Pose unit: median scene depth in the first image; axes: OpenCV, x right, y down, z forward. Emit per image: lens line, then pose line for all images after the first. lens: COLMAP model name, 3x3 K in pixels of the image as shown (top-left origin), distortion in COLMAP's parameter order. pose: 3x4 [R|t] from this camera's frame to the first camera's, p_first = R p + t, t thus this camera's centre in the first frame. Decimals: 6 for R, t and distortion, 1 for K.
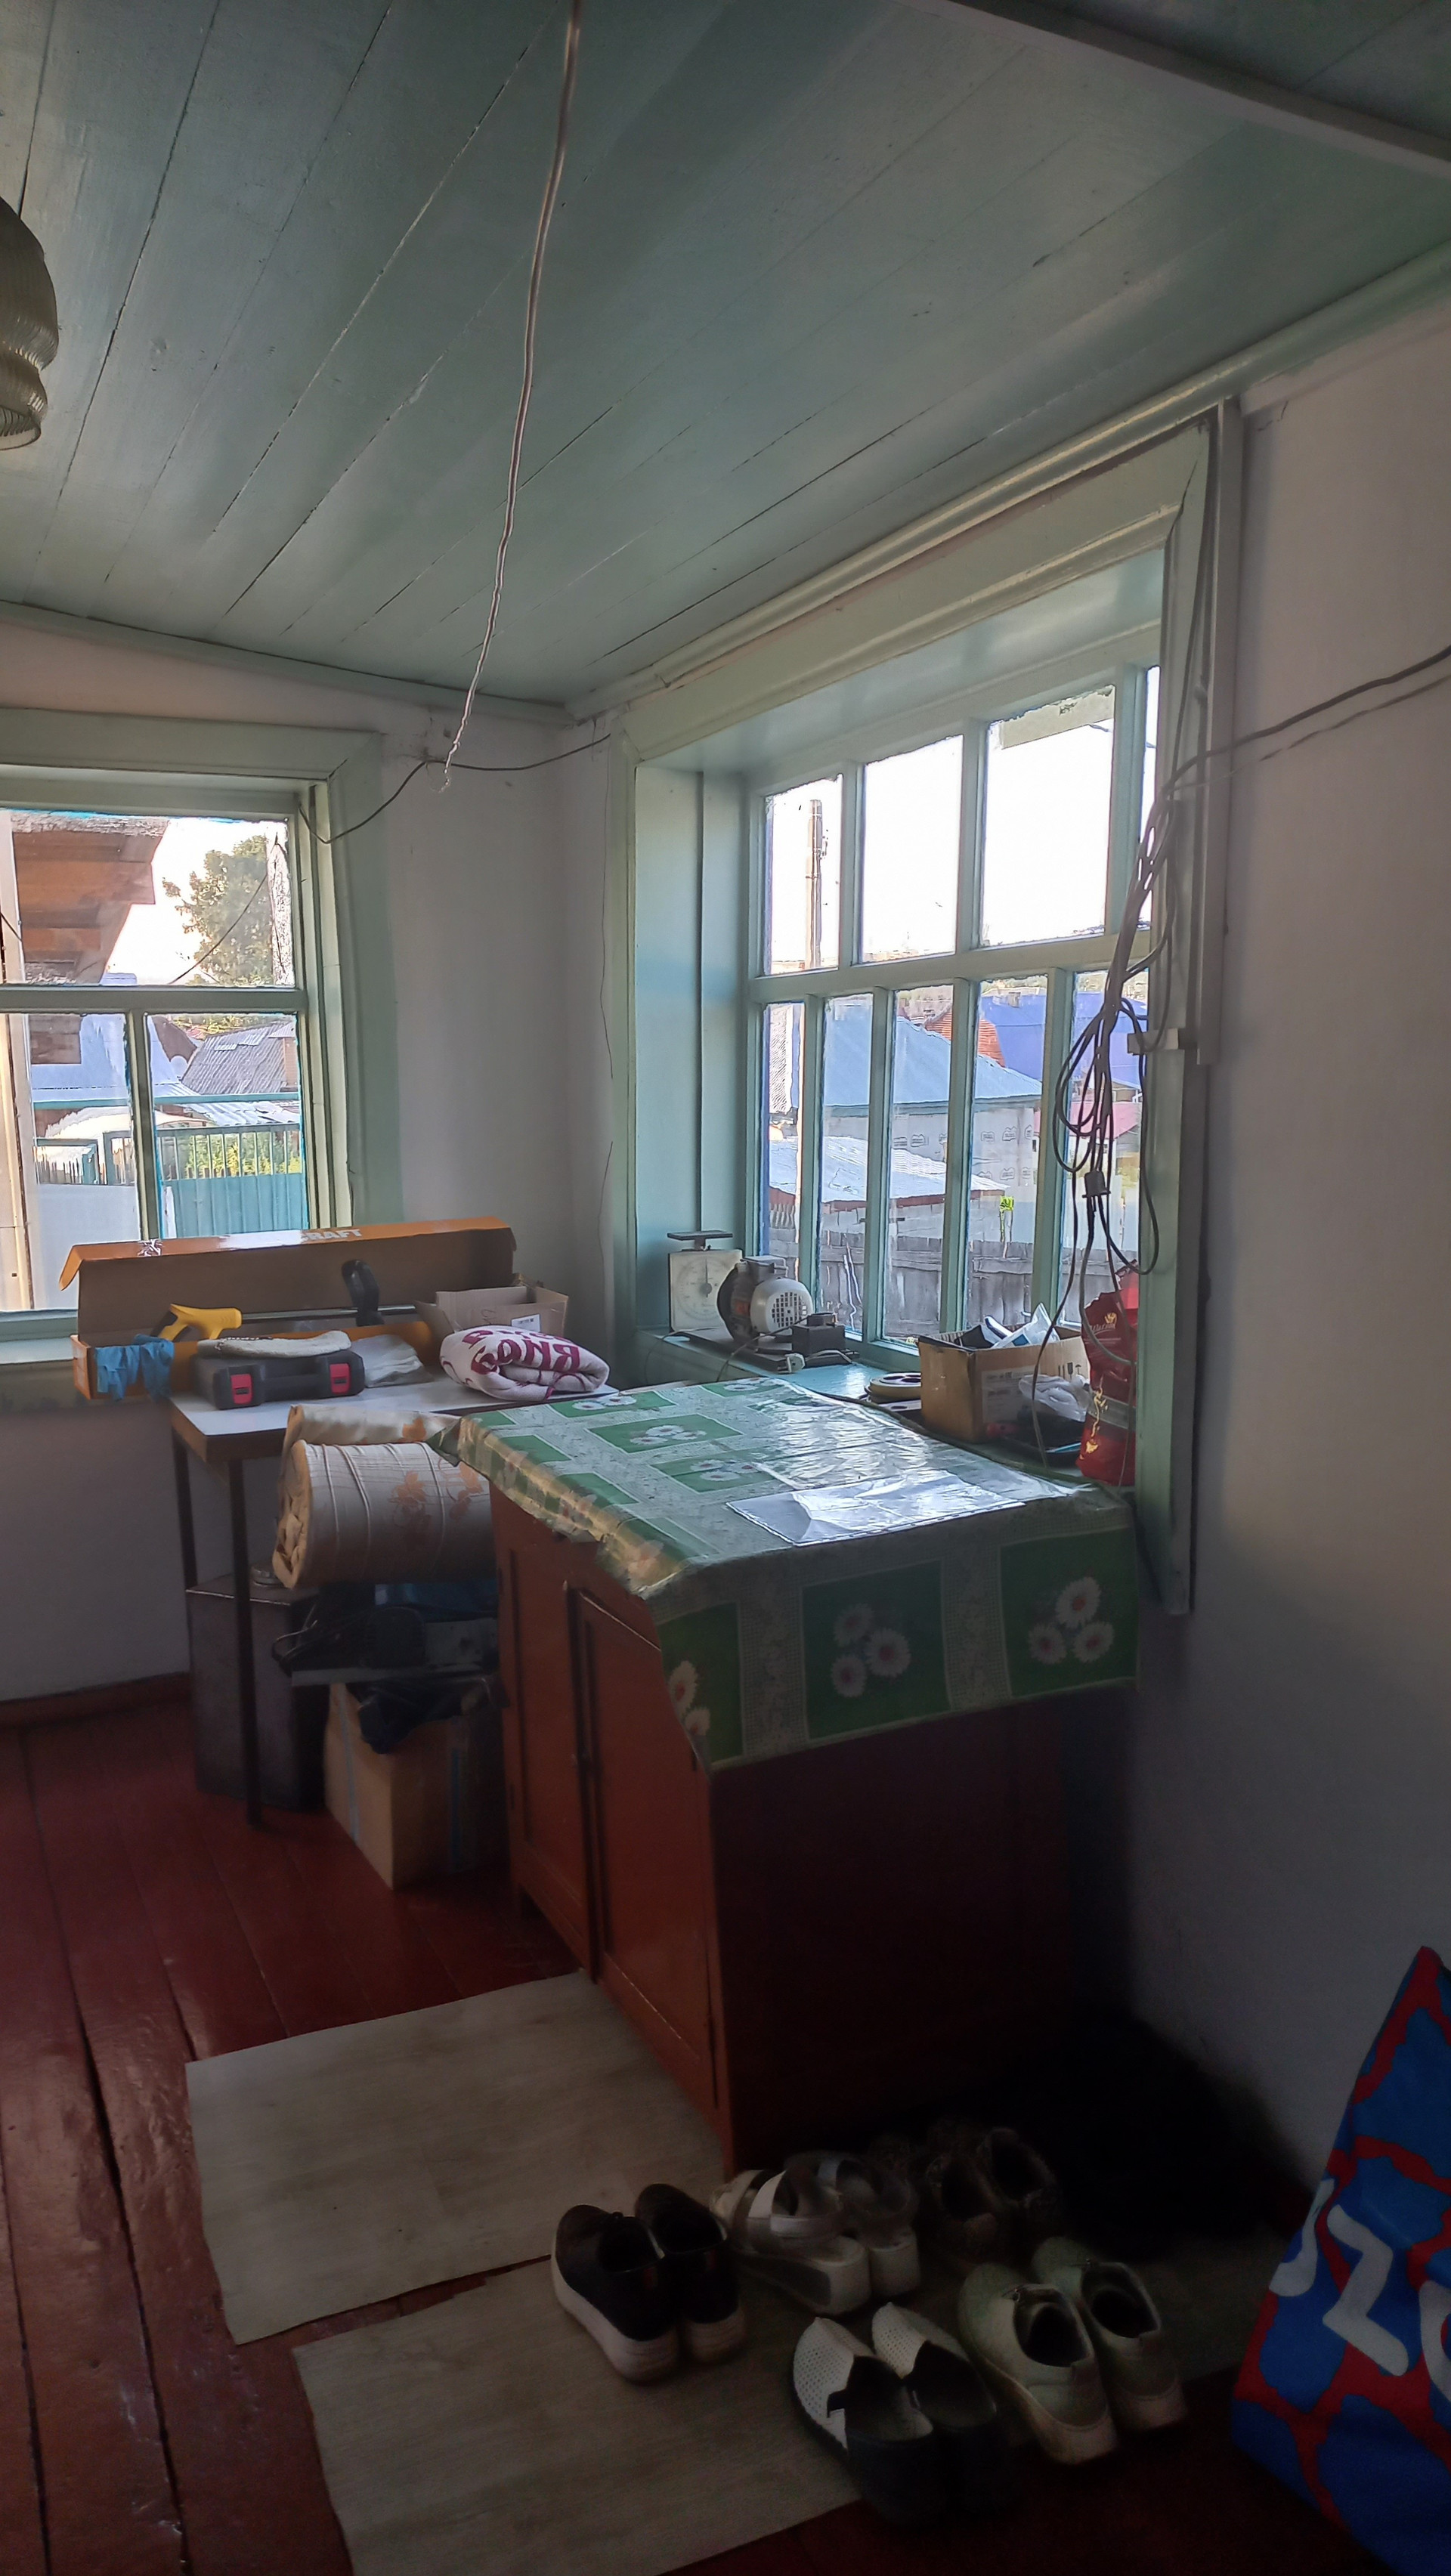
lens RADIAL K [[1863.3, 0, 725.4], [0, 1863.3, 1295.4], [0, 0, 1]] dist [0.047221, -0.003289]
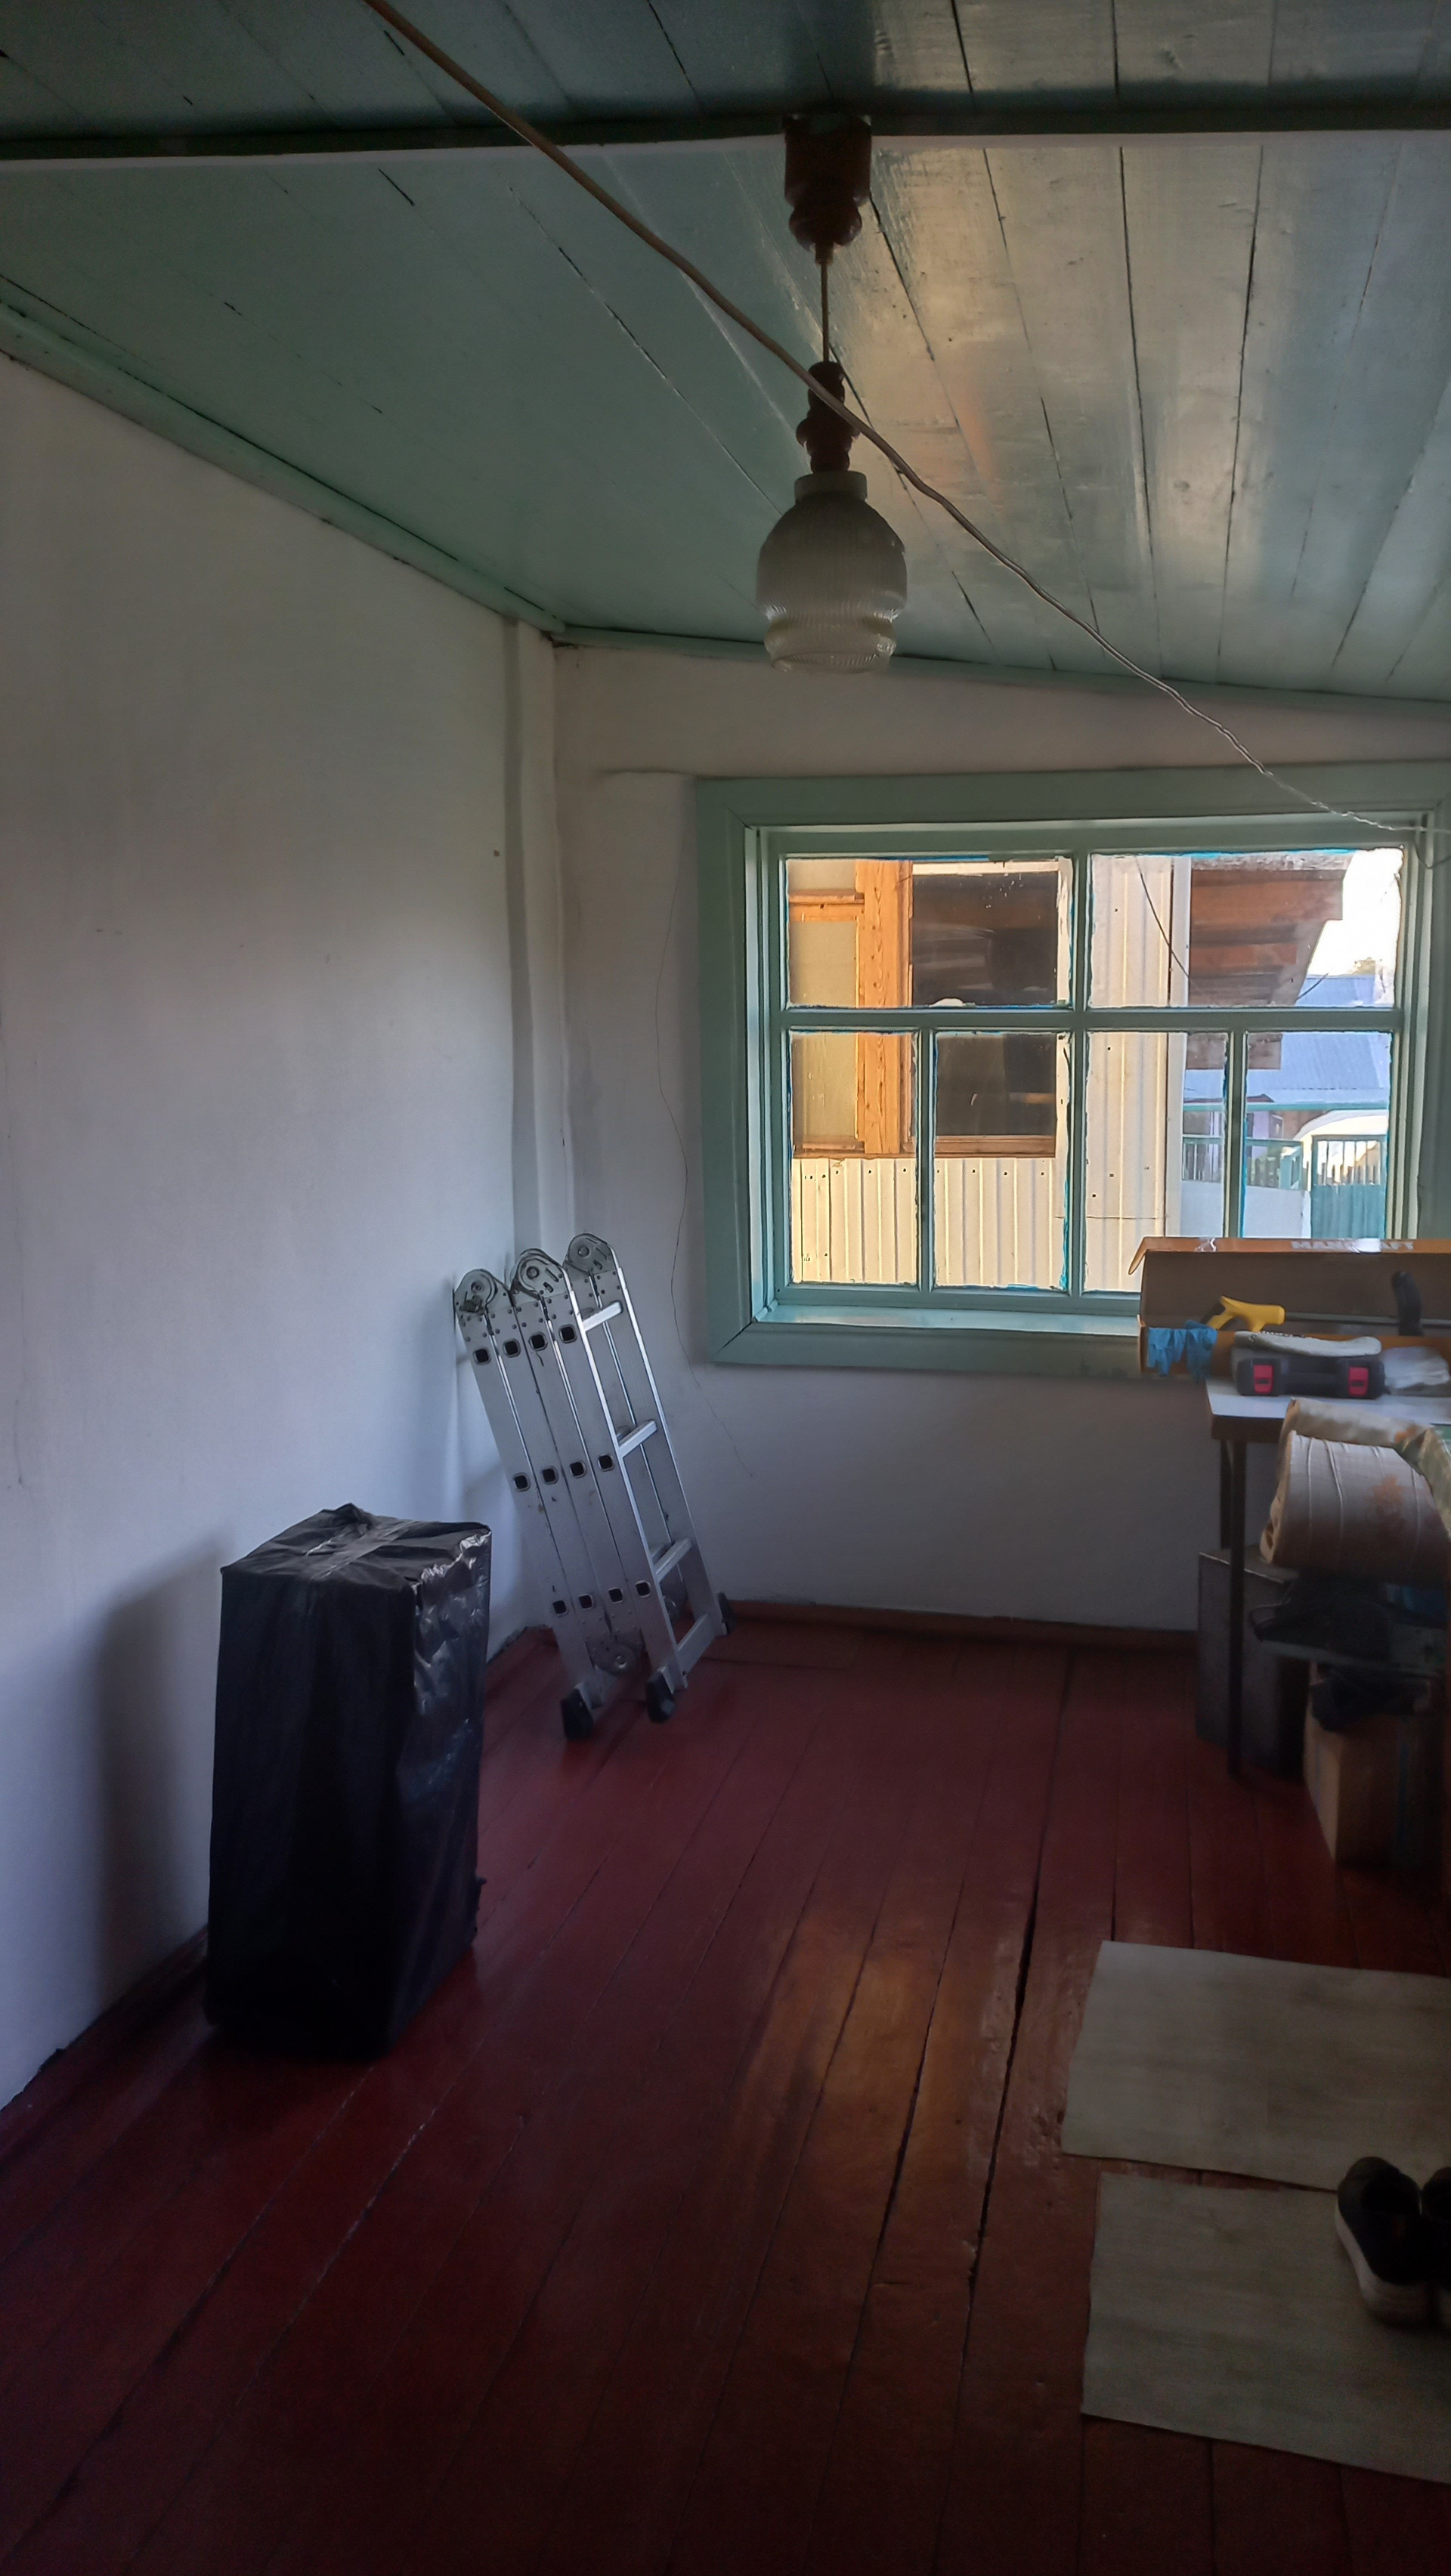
lens RADIAL K [[1858.6, 0, 725.5], [0, 1858.6, 1288.0], [0, 0, 1]] dist [-0.000292, -0.002067]
pose [[0.792602, 0.095170, -0.602267, 0.137933], [-0.097283, 0.994829, 0.029176, -0.003710], [0.601929, 0.035465, 0.797762, -0.054231]]
